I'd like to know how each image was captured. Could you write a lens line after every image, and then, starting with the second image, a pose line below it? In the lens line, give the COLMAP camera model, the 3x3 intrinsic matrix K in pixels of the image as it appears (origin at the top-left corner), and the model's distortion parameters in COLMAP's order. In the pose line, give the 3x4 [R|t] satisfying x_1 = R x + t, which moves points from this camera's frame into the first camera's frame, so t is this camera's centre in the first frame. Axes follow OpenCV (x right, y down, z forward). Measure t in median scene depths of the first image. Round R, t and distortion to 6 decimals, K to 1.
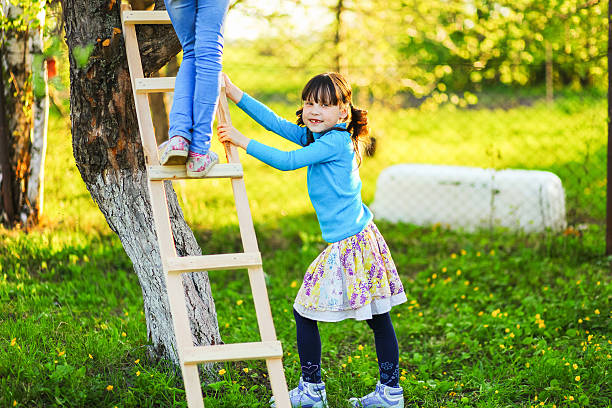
lens RADIAL K [[1450.3, 0, 306.0], [0, 1450.3, 204.0], [0, 0, 1]] dist [-0.060182, -1.099052]
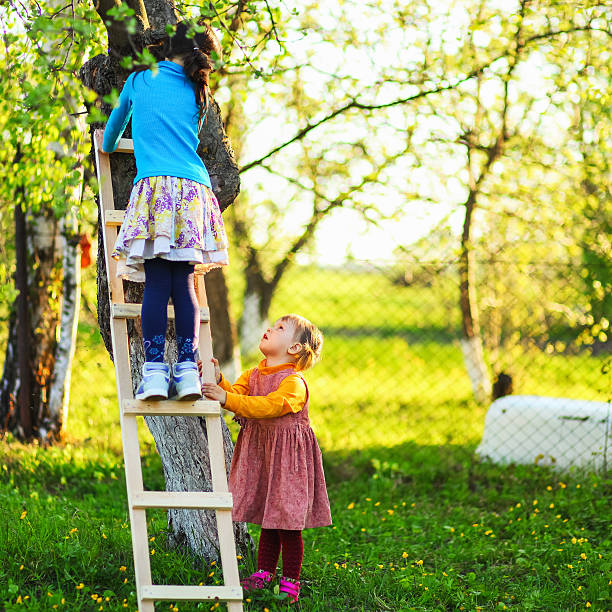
lens RADIAL K [[2175.7, 0, 222.6], [0, 2175.7, 306.1], [0, 0, 1]] dist [-0.072820, -0.986089]
pose [[0.992630, 0.036243, -0.115640, 0.052008], [-0.047044, 0.994639, -0.092084, 0.051560], [0.111683, 0.096845, 0.989014, -0.245233]]
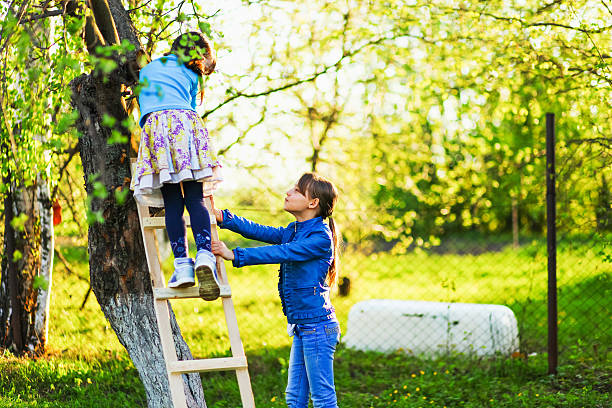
lens RADIAL K [[1450.3, 0, 306.0], [0, 1450.3, 204.0], [0, 0, 1]] dist [-0.060182, -1.099052]
pose [[0.999882, -0.005790, 0.014241, 0.001877], [0.007229, 0.994640, -0.103149, 0.017331], [-0.013567, 0.103239, 0.994564, -0.135035]]
